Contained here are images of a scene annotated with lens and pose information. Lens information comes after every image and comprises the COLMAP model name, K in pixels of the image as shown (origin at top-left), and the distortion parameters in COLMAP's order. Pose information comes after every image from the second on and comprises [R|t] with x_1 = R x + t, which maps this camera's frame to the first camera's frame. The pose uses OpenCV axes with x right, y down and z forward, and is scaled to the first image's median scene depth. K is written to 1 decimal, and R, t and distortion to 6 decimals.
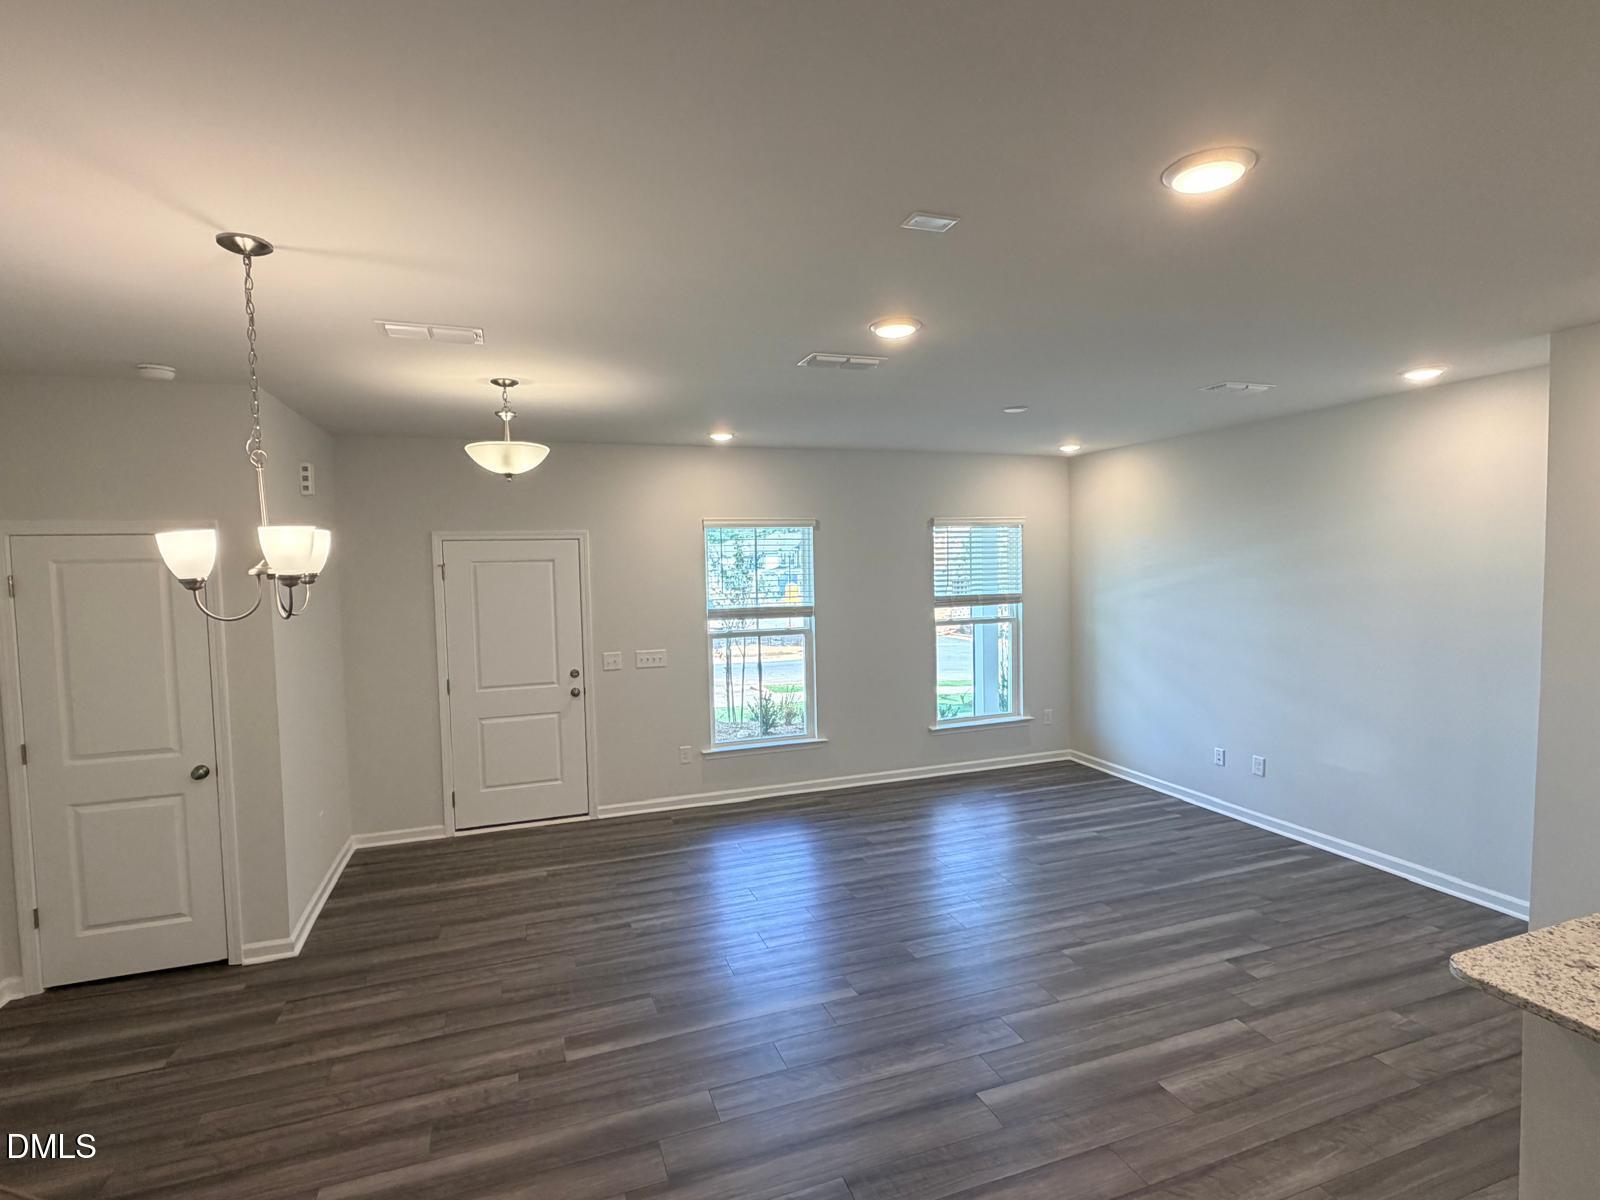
lens RADIAL K [[795.6, 0, 800.0], [0, 795.6, 600.0], [0, 0, 1]] dist [-0.001102, -0.000653]
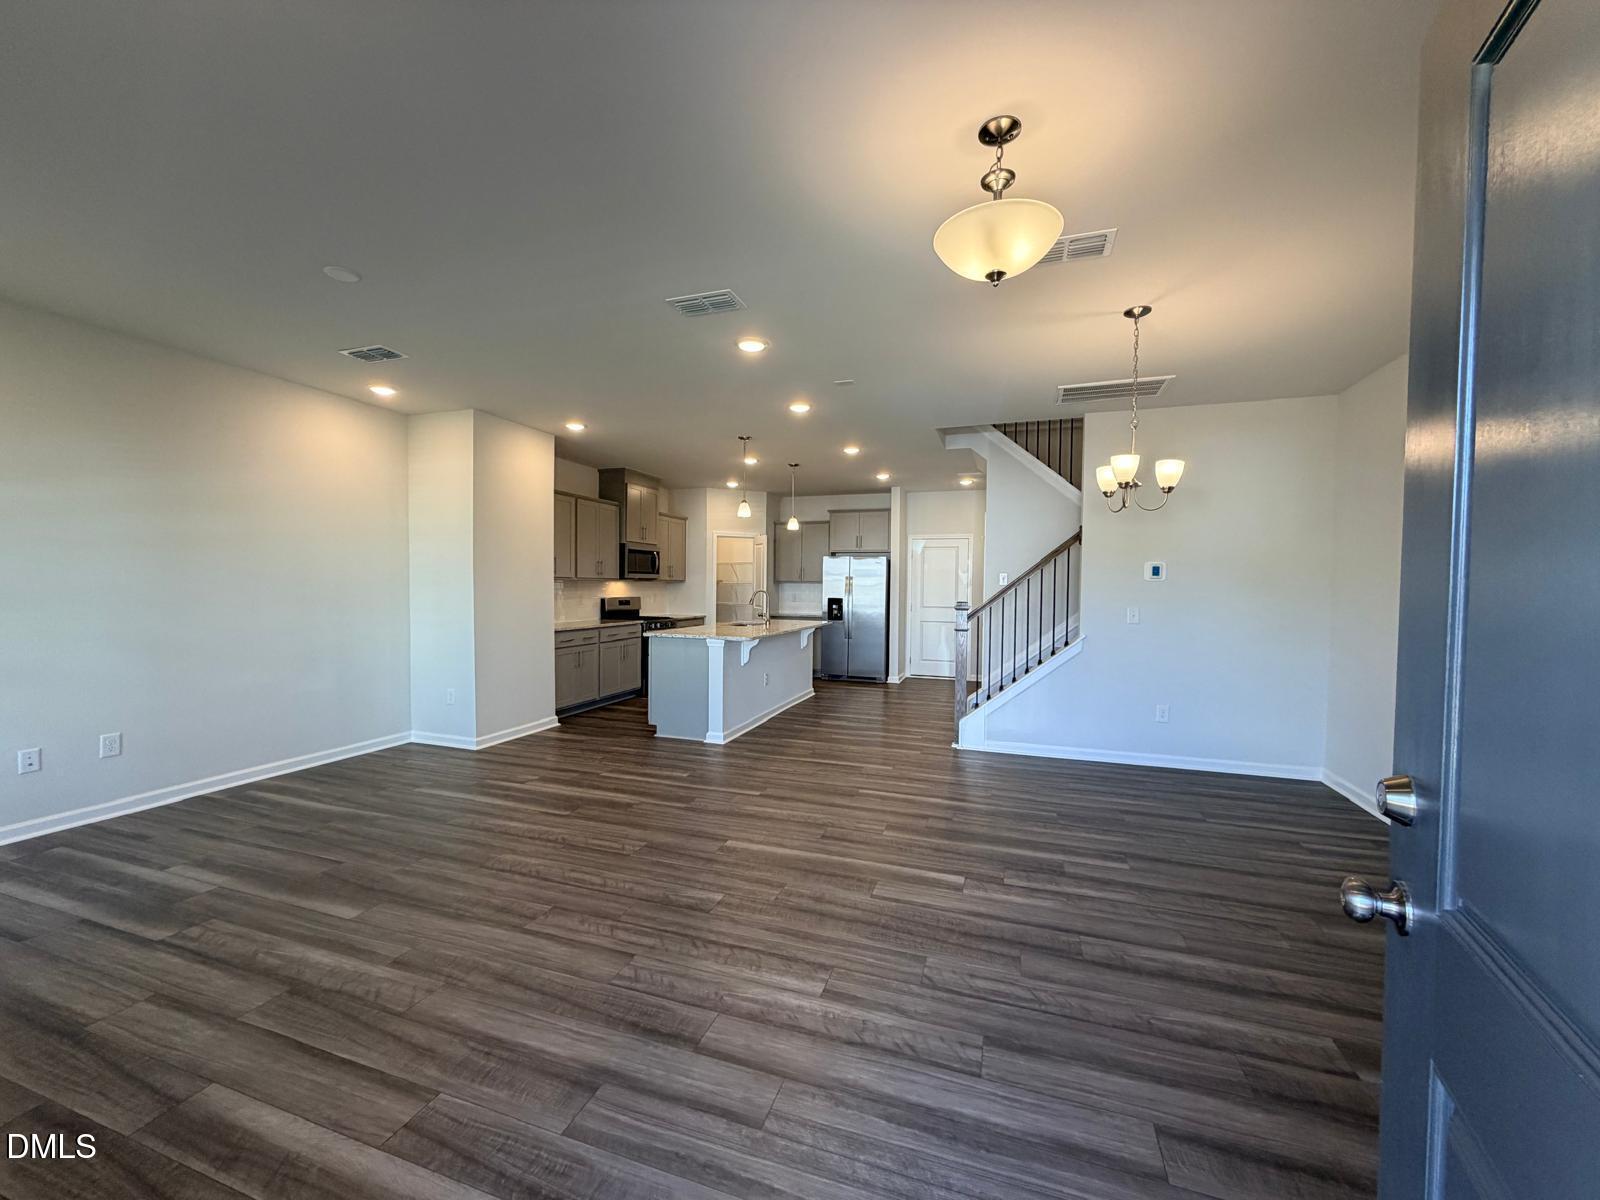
lens RADIAL K [[634.3, 0, 792.0], [0, 634.3, 608.5], [0, 0, 1]] dist [-0.001645, -0.000131]
pose [[-0.775840, -0.011052, 0.630833, -0.573691], [0.038734, 0.997126, 0.065107, 0.075281], [-0.629740, 0.074947, -0.773182, 1.554653]]
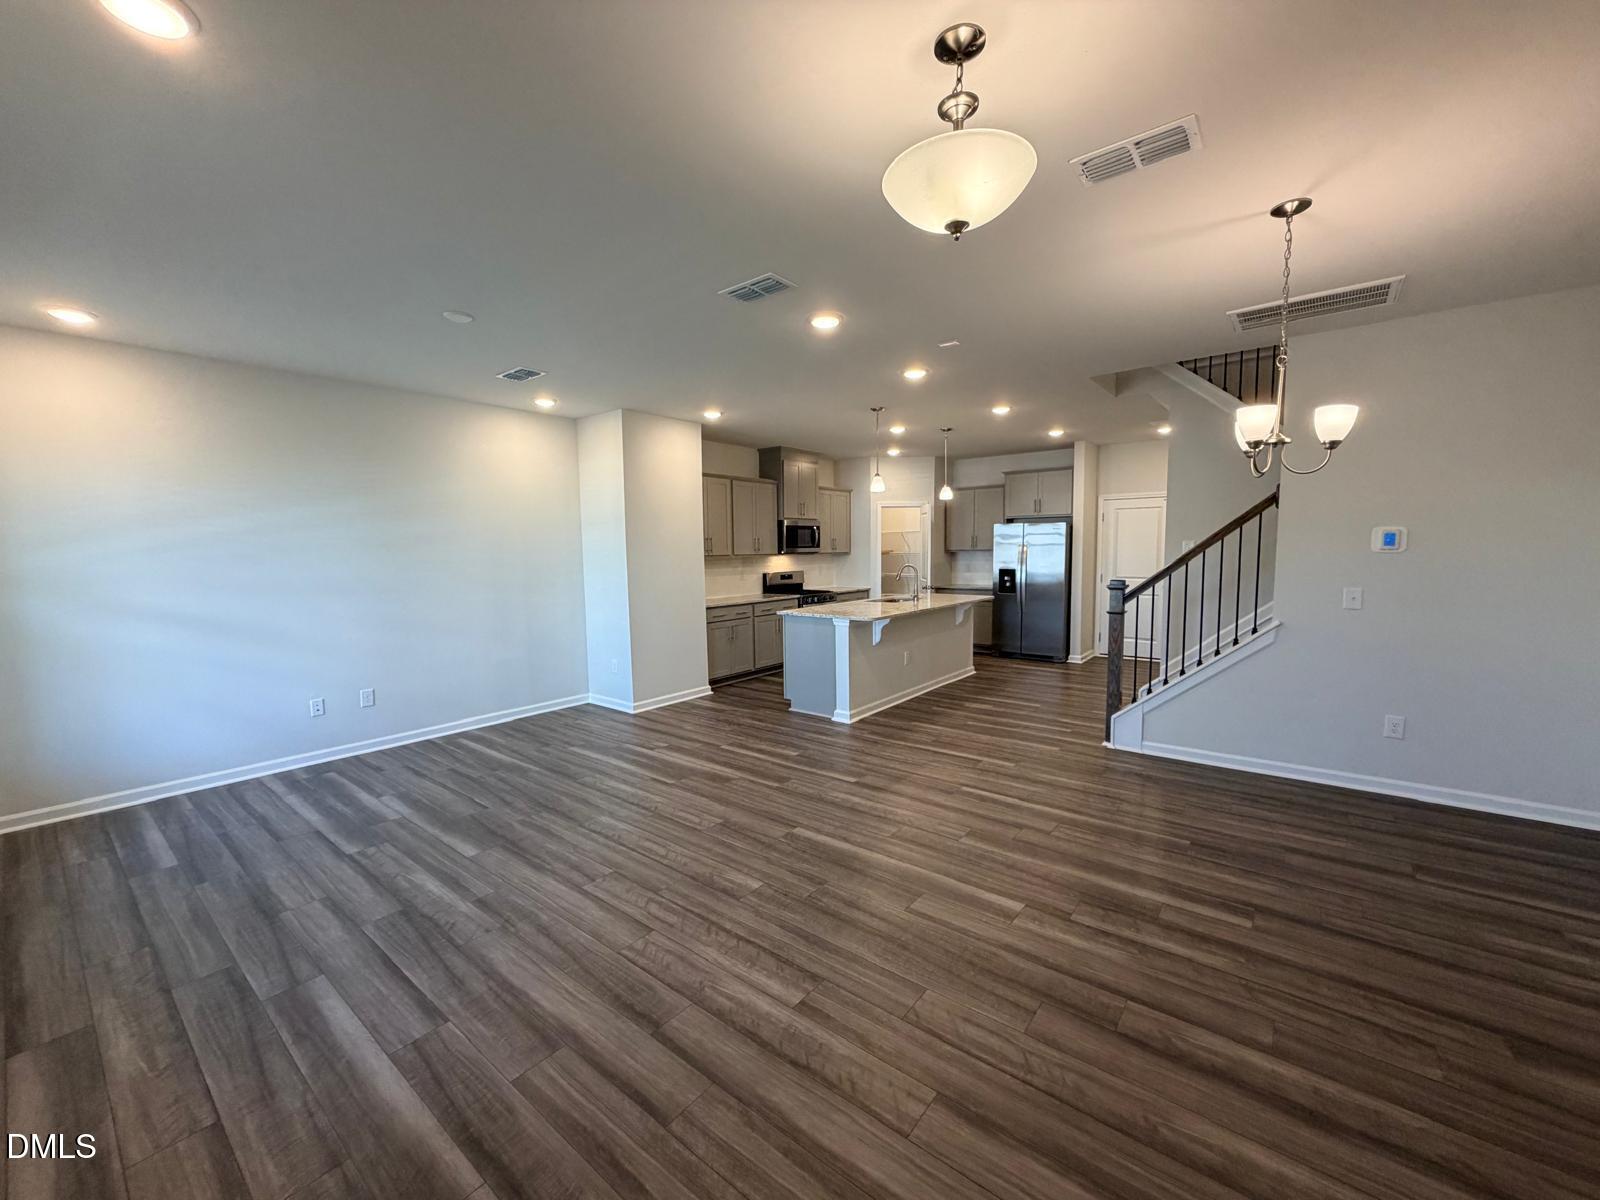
lens RADIAL K [[634.3, 0, 792.0], [0, 634.3, 608.5], [0, 0, 1]] dist [-0.001645, -0.000131]
pose [[-0.516582, -0.054648, 0.854492, -0.699183], [0.069603, 0.991978, 0.105519, 0.049192], [-0.853404, 0.113984, -0.508634, 1.373396]]
